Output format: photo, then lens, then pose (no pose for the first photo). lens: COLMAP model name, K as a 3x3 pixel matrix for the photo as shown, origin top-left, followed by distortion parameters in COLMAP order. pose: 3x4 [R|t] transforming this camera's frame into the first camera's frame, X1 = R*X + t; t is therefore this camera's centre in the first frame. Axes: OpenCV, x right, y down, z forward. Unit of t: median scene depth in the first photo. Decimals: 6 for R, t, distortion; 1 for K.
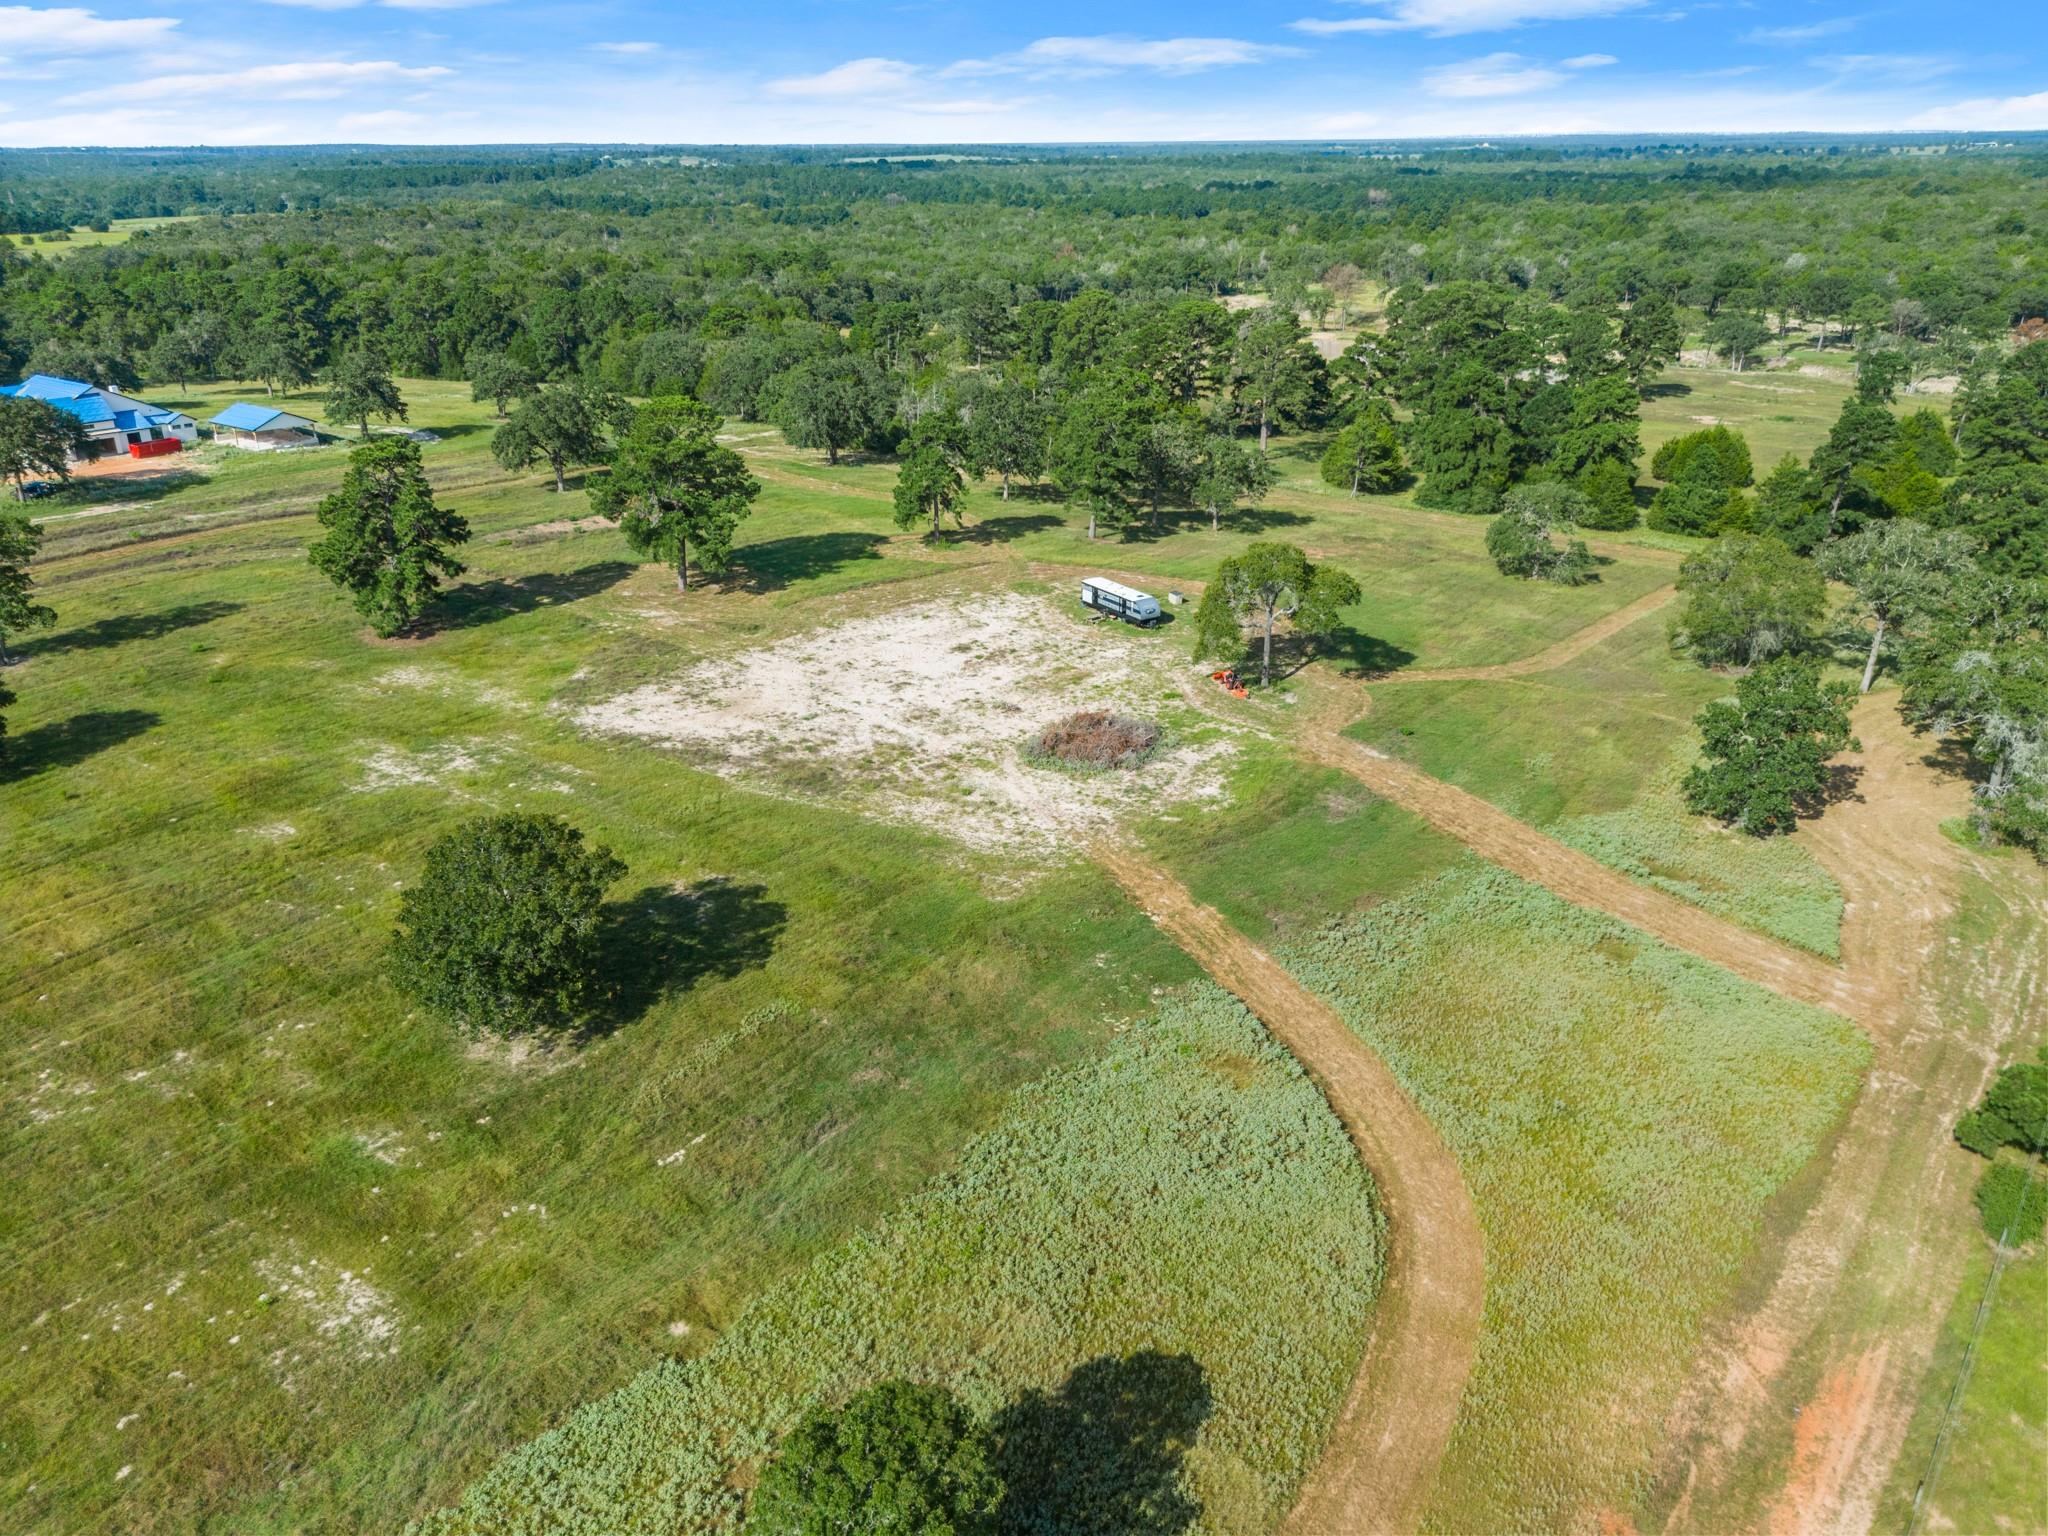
lens RADIAL K [[1506.0, 0, 1024.0], [0, 1506.0, 768.0], [0, 0, 1]] dist [0.061451, -0.053662]
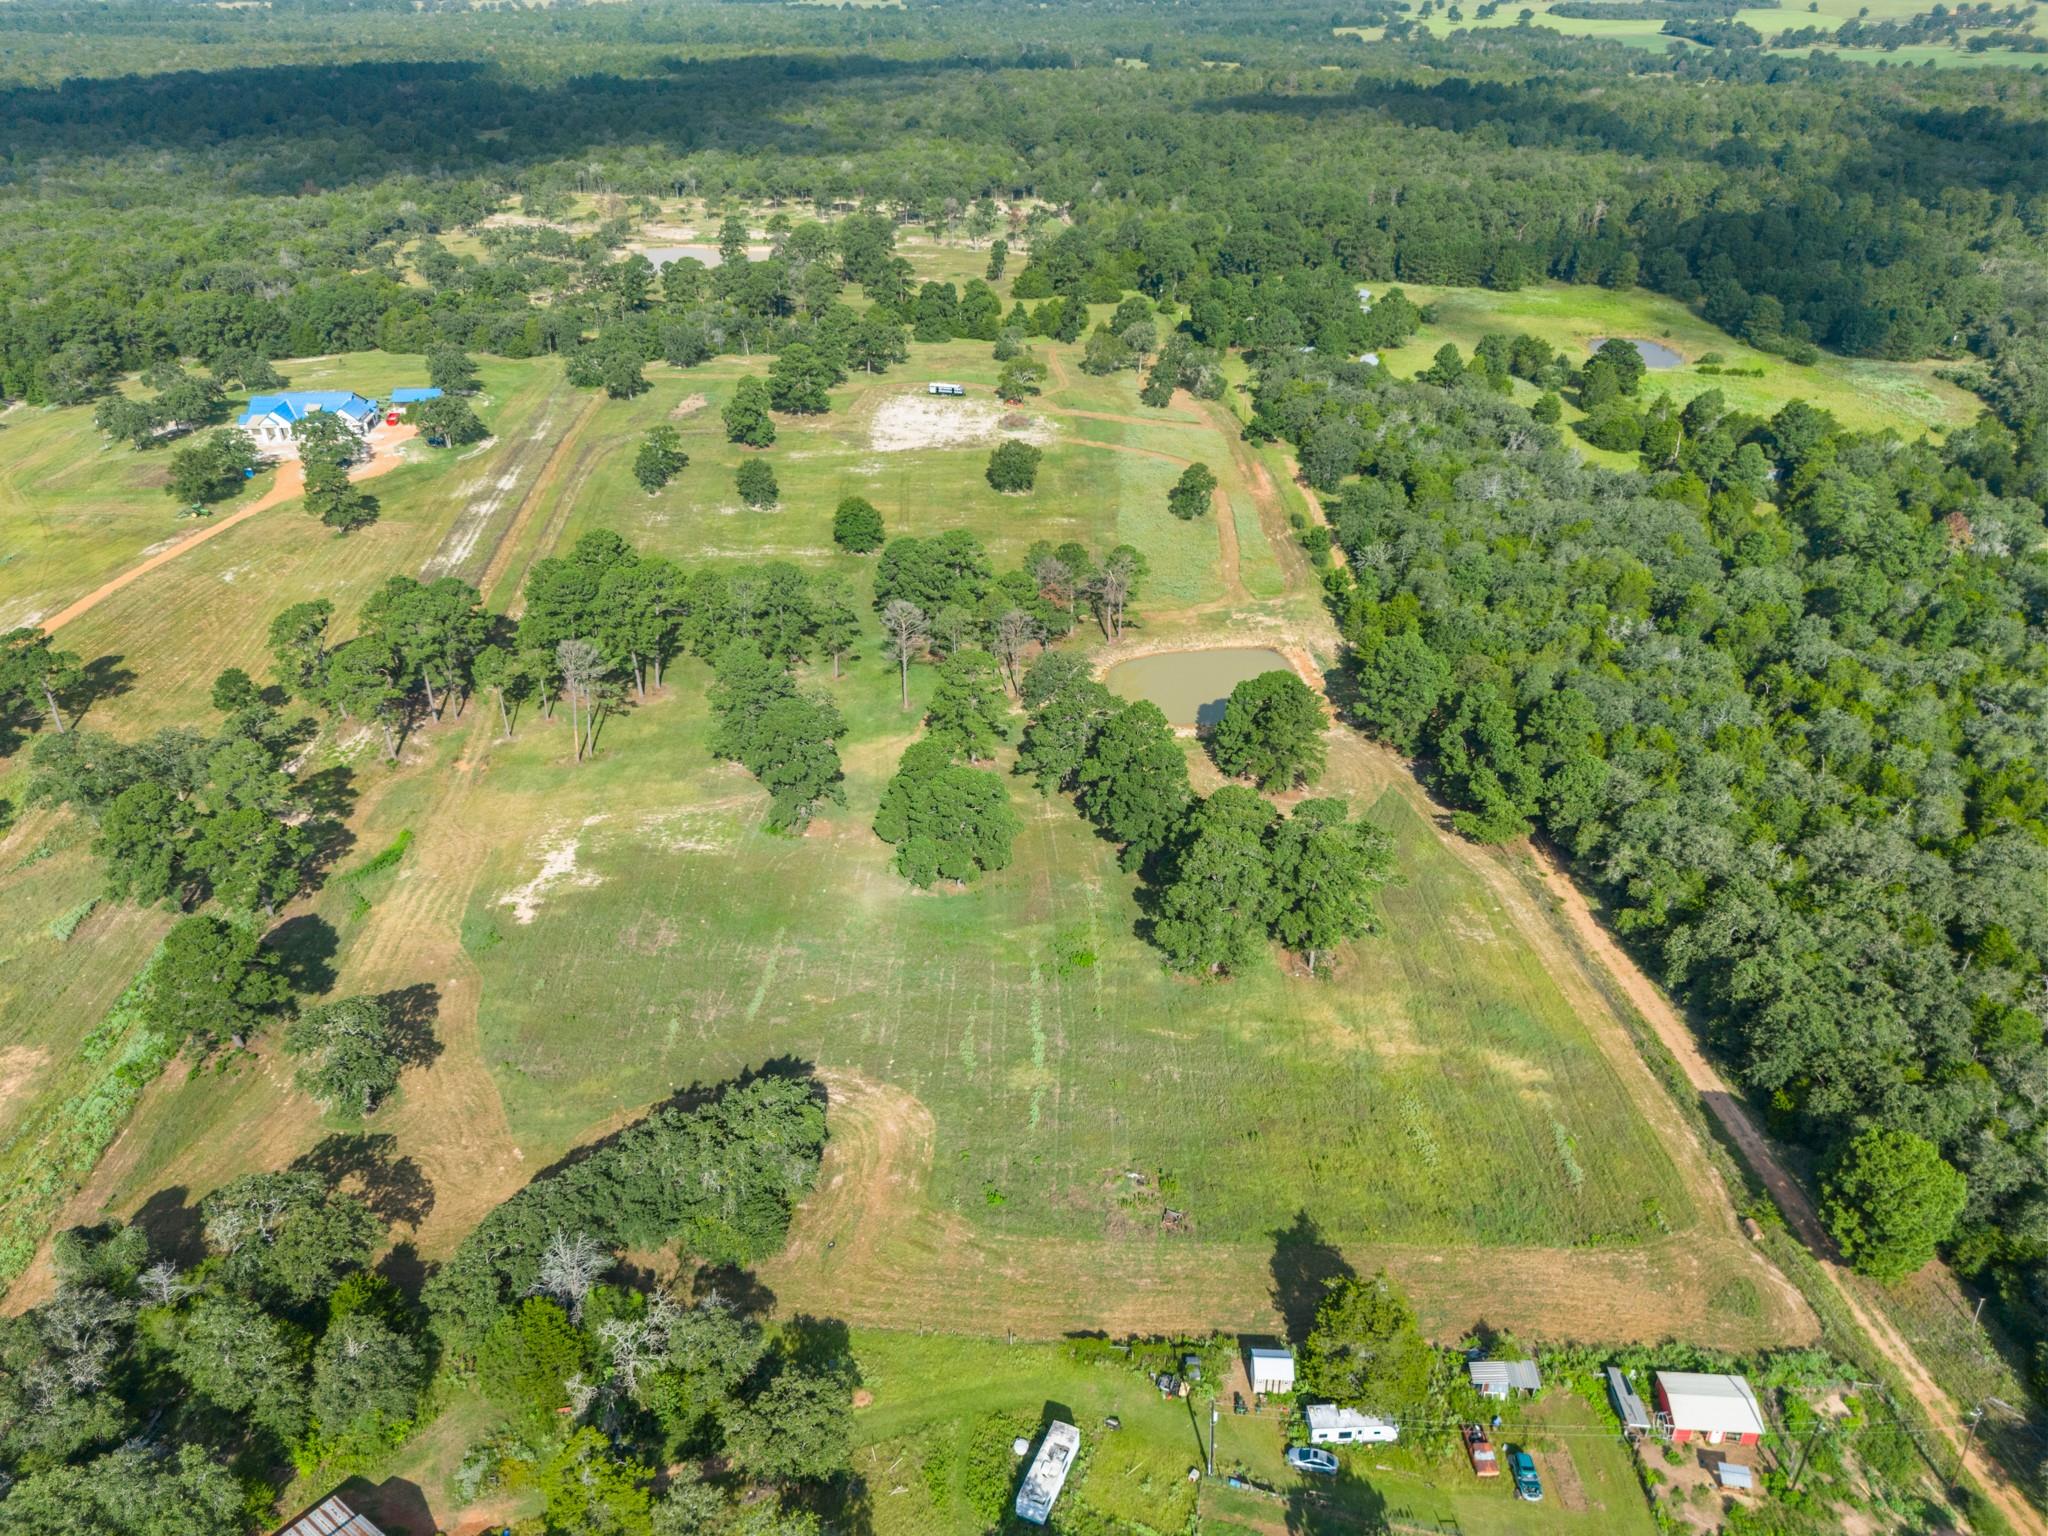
lens RADIAL K [[1506.0, 0, 1024.0], [0, 1506.0, 768.0], [0, 0, 1]] dist [0.061451, -0.053662]
pose [[0.746238, -0.328940, 0.578728, -1.778500], [0.264386, 0.944326, 0.195829, 0.045934], [-0.610924, 0.006872, 0.791659, -1.413511]]
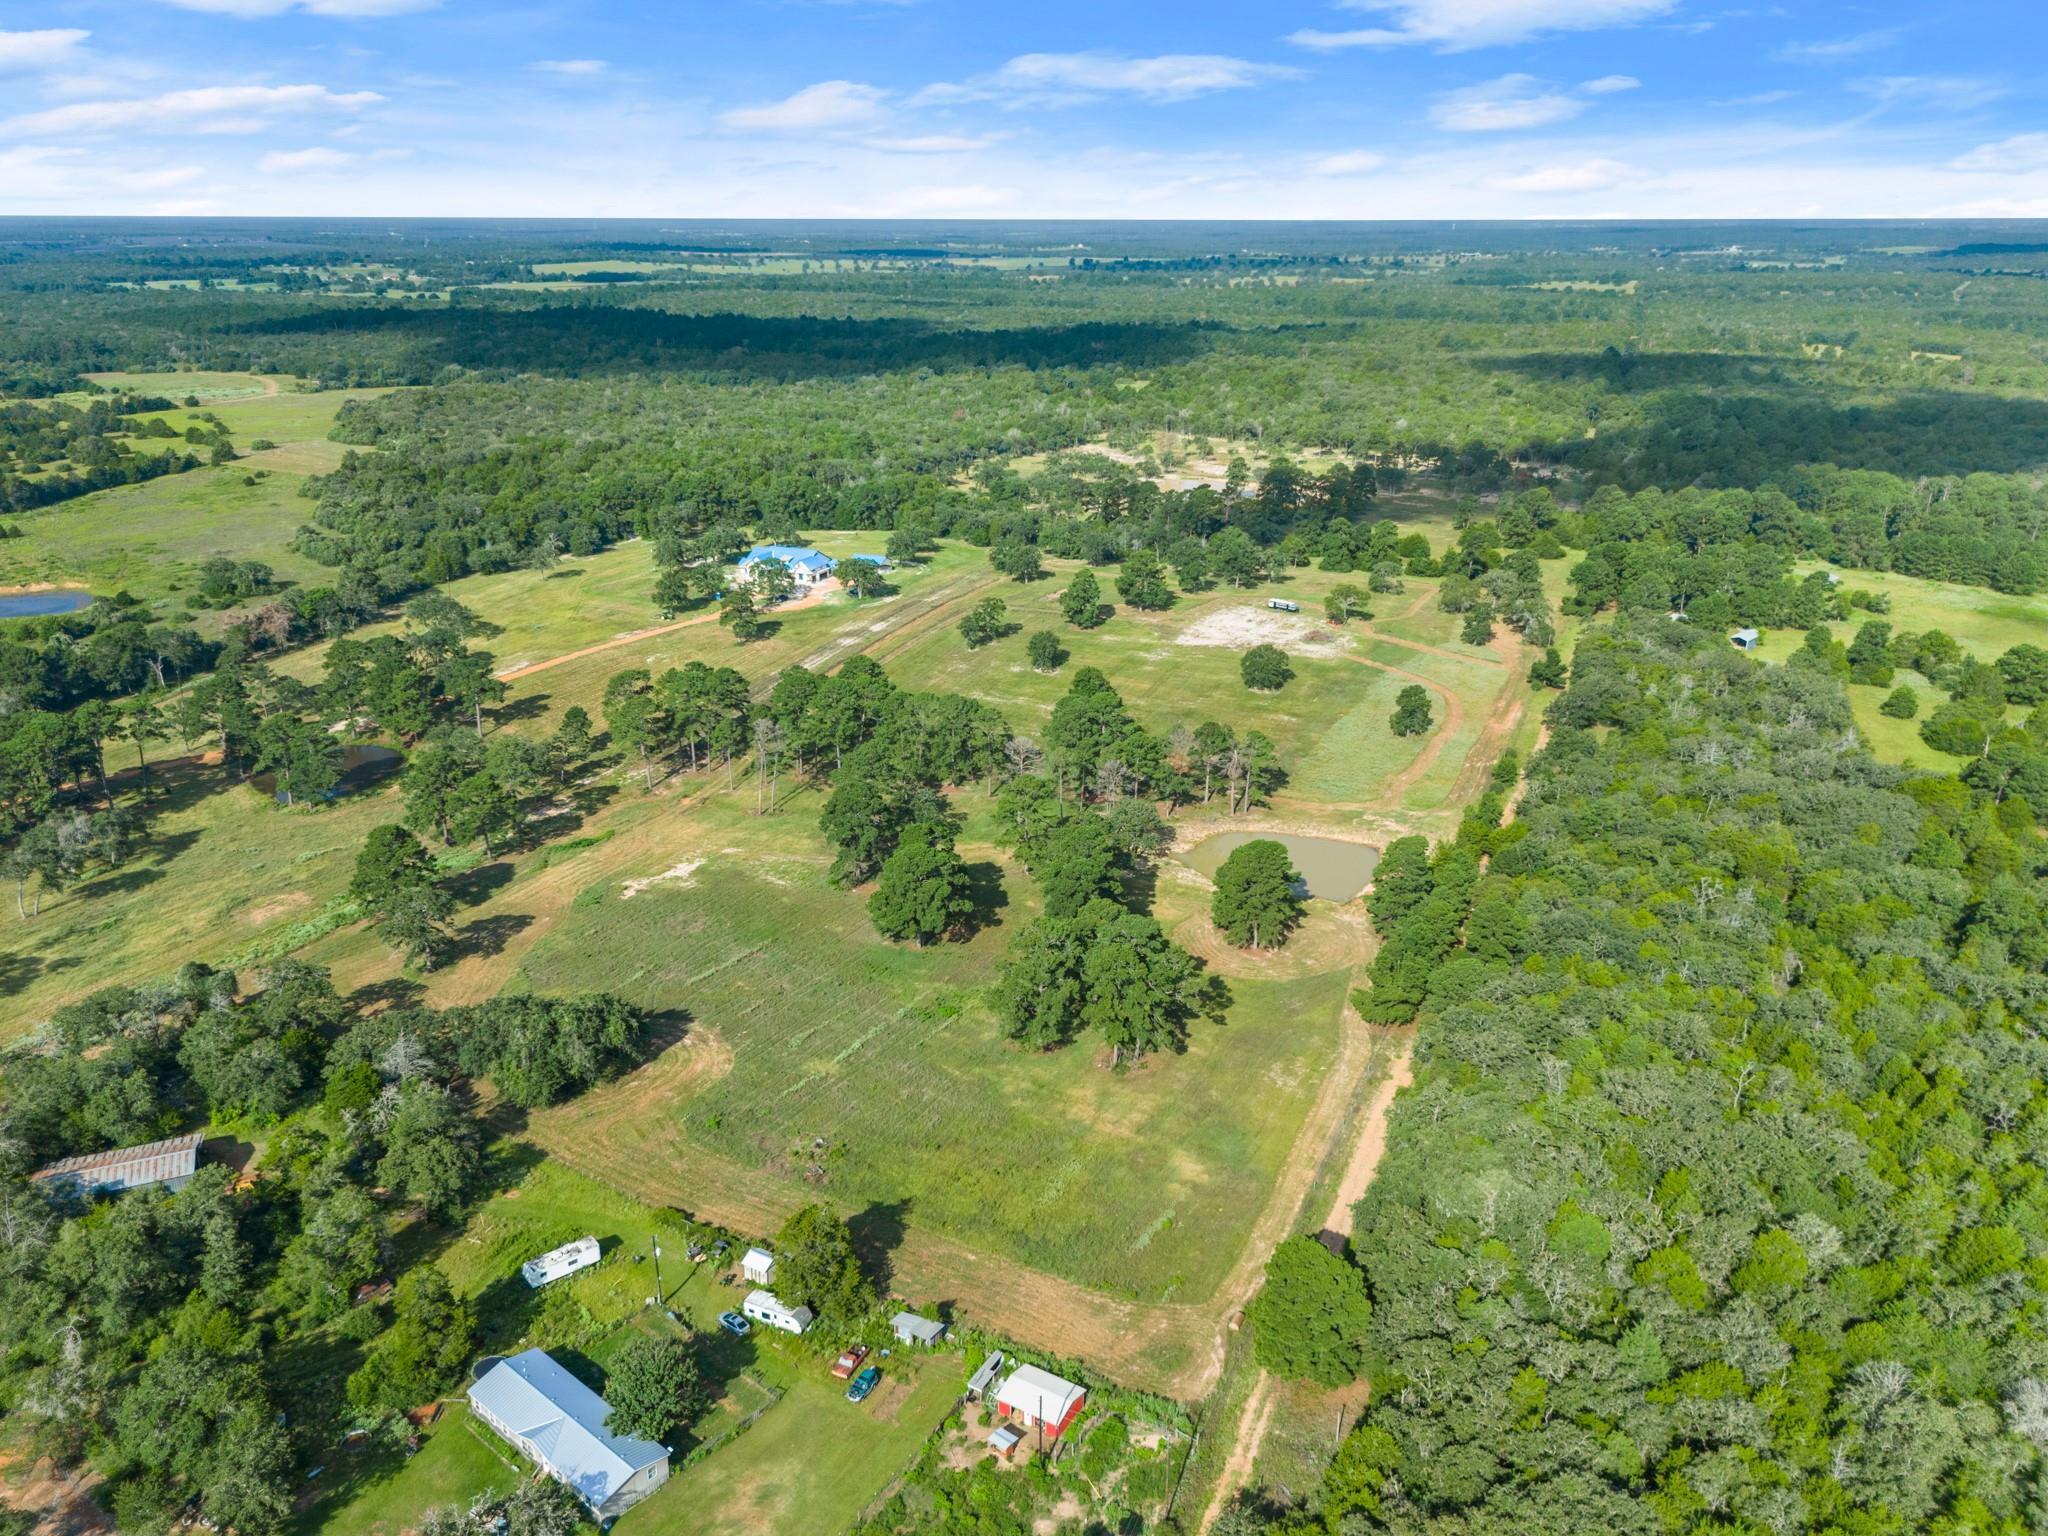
lens RADIAL K [[1489.5, 0, 1024.0], [0, 1489.5, 768.0], [0, 0, 1]] dist [0.064966, -0.058259]
pose [[0.967483, -0.086158, 0.237809, -1.287877], [0.096416, 0.994832, -0.031824, 0.287792], [-0.233838, 0.053718, 0.970791, -1.994687]]
